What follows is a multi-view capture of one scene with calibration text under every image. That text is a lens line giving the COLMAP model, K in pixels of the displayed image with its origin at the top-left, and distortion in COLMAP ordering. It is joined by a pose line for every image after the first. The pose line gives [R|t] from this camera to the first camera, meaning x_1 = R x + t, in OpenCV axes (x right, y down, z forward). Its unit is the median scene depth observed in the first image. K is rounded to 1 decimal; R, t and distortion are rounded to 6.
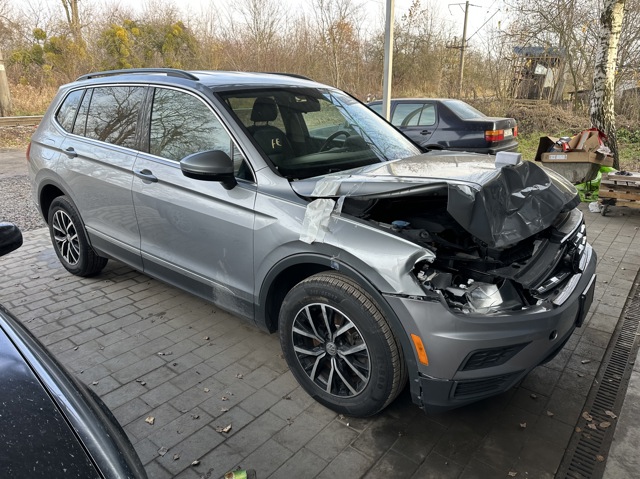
lens RADIAL K [[449.2, 0, 318.4], [0, 449.2, 239.3], [0, 0, 1]] dist [0.045825, -0.057364]
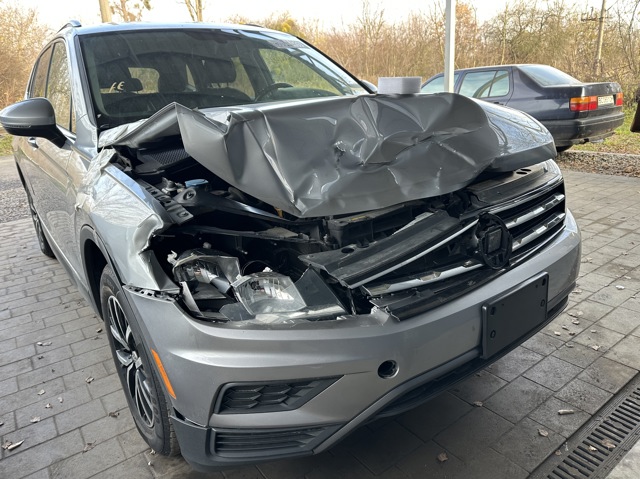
lens RADIAL K [[449.2, 0, 320.1], [0, 449.2, 240.1], [0, 0, 1]] dist [0.045825, -0.057364]
pose [[0.967089, 0.025409, -0.253165, 0.287693], [-0.022774, 0.999652, 0.013336, 0.020196], [0.253415, -0.007132, 0.967331, 0.209643]]
